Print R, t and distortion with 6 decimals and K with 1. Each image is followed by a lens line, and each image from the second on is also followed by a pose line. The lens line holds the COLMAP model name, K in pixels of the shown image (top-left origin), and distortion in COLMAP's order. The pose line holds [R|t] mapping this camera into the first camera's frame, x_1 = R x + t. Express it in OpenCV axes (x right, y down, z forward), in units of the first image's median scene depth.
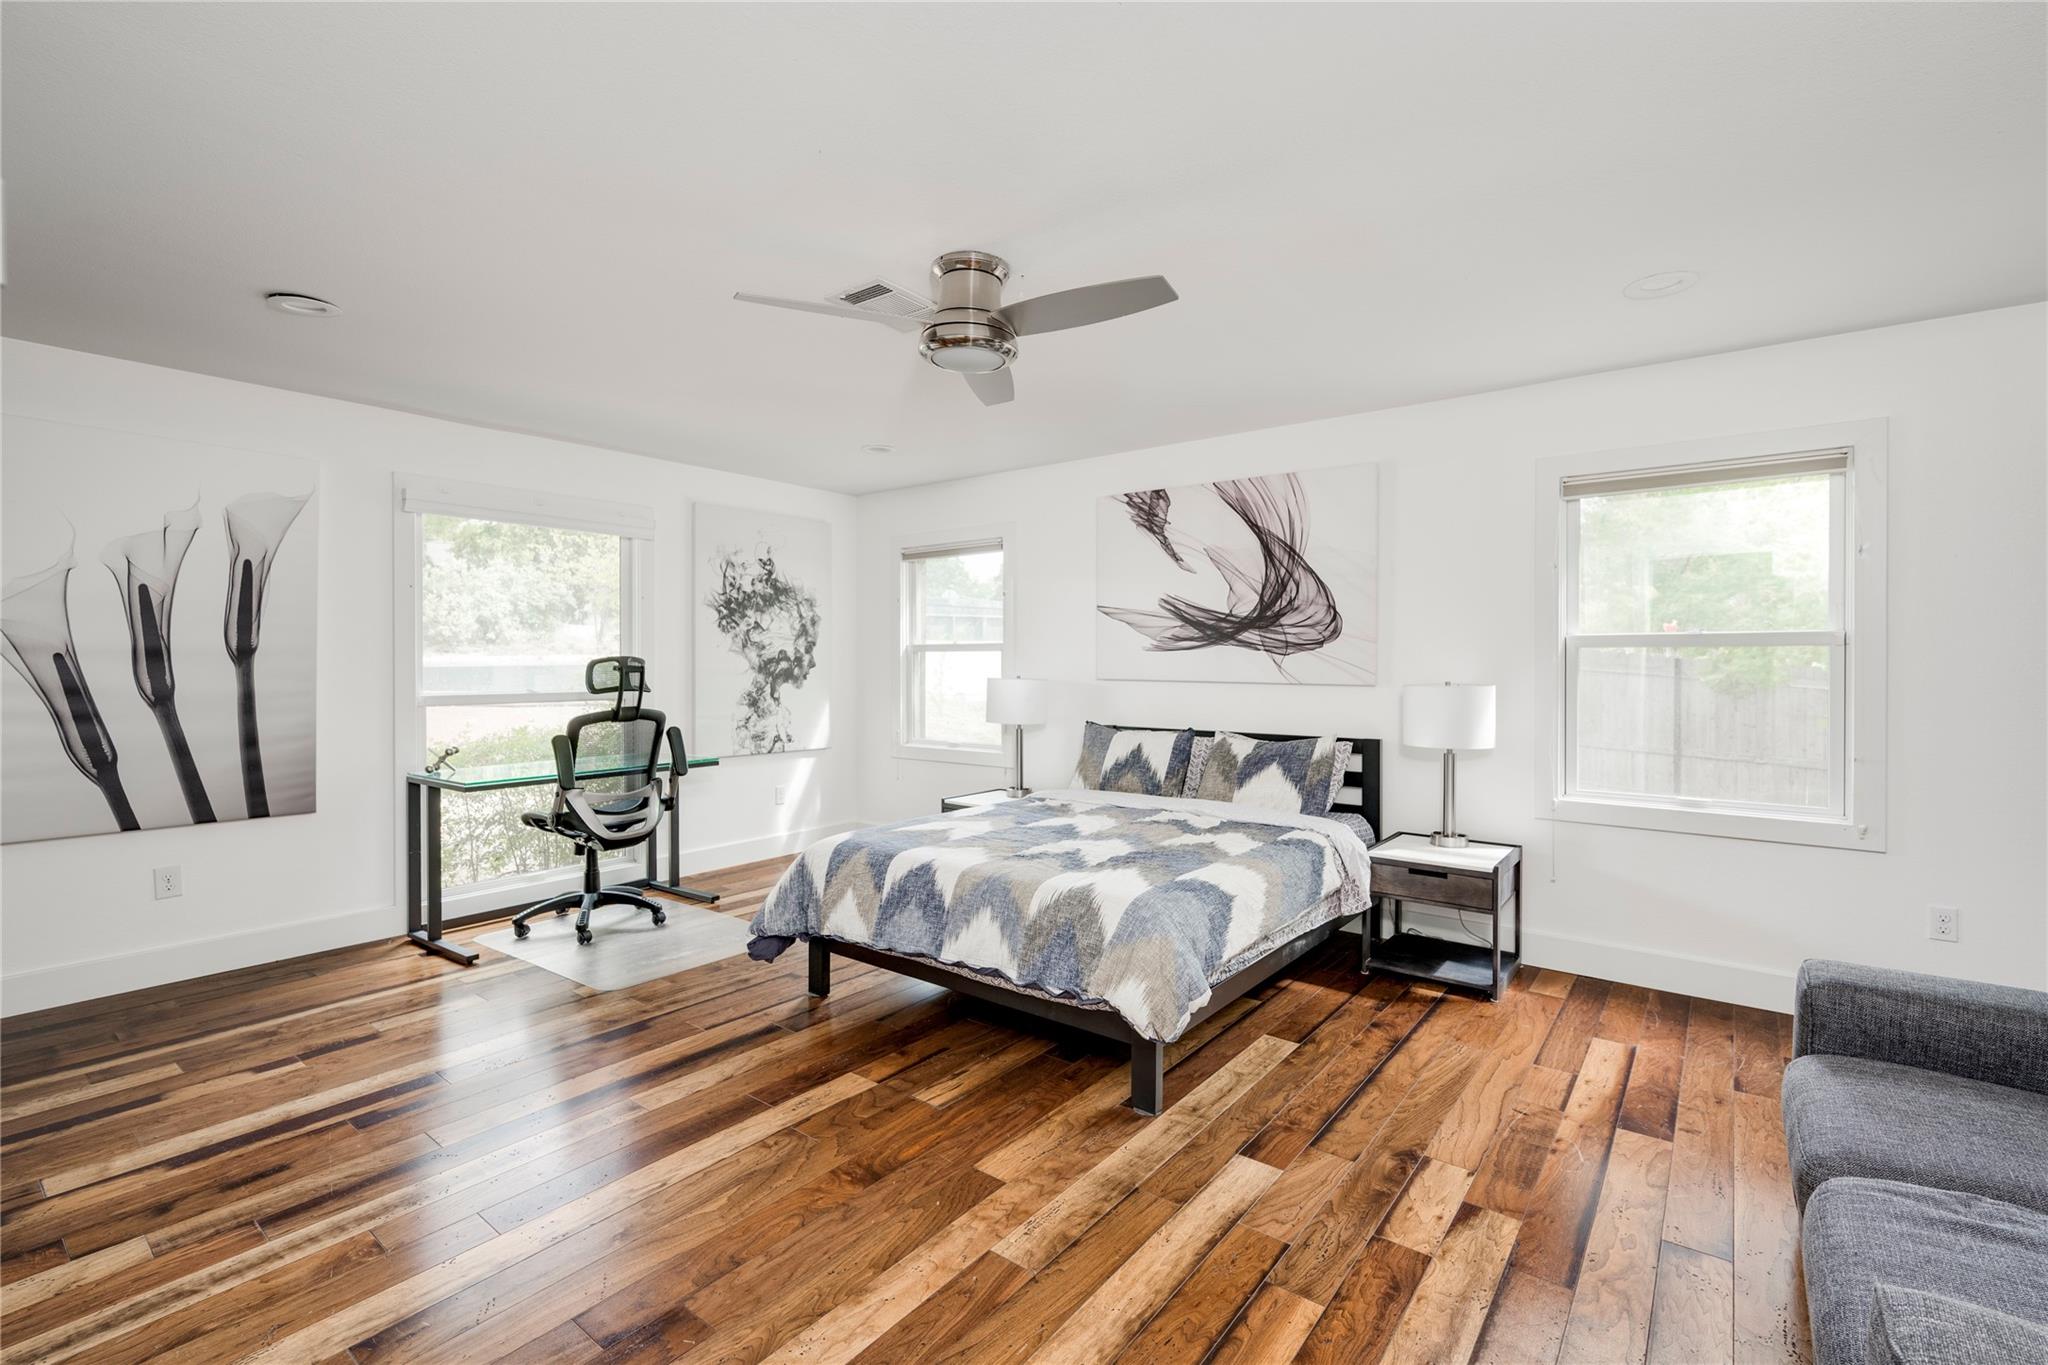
lens RADIAL K [[897.8, 0, 1025.8], [0, 897.8, 666.7], [0, 0, 1]] dist [-0.000348, -0.000108]
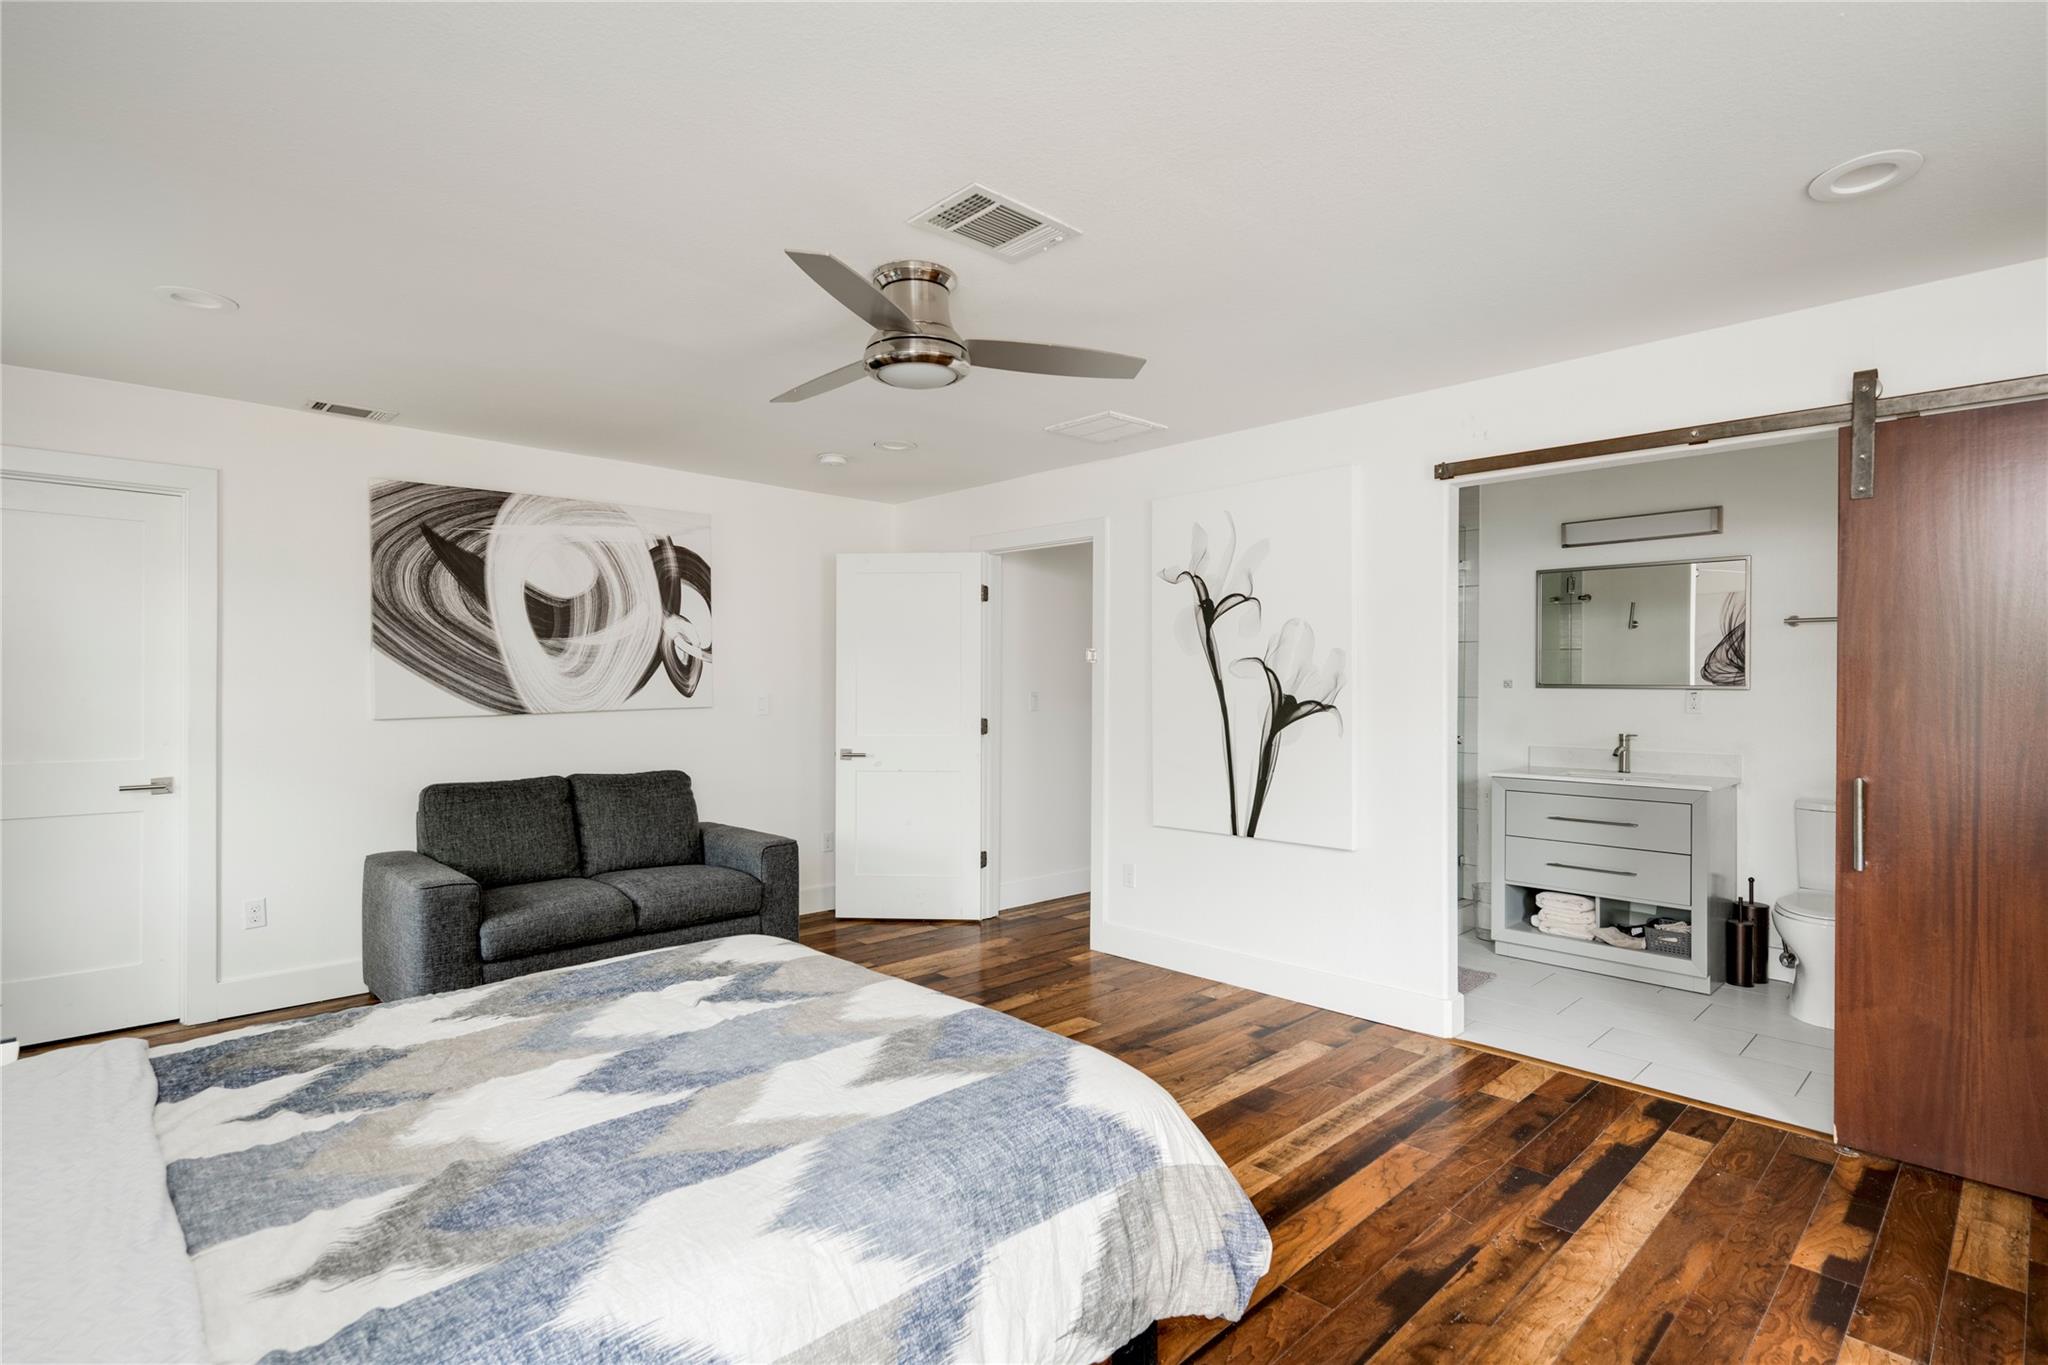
lens RADIAL K [[988.8, 0, 1024.0], [0, 988.8, 682.5], [0, 0, 1]] dist [-0.000825, -0.000236]
pose [[-0.990629, -0.000994, 0.136575, -0.338077], [-0.000215, 0.999984, 0.005721, -0.035308], [-0.136578, 0.005638, -0.990613, 2.152886]]
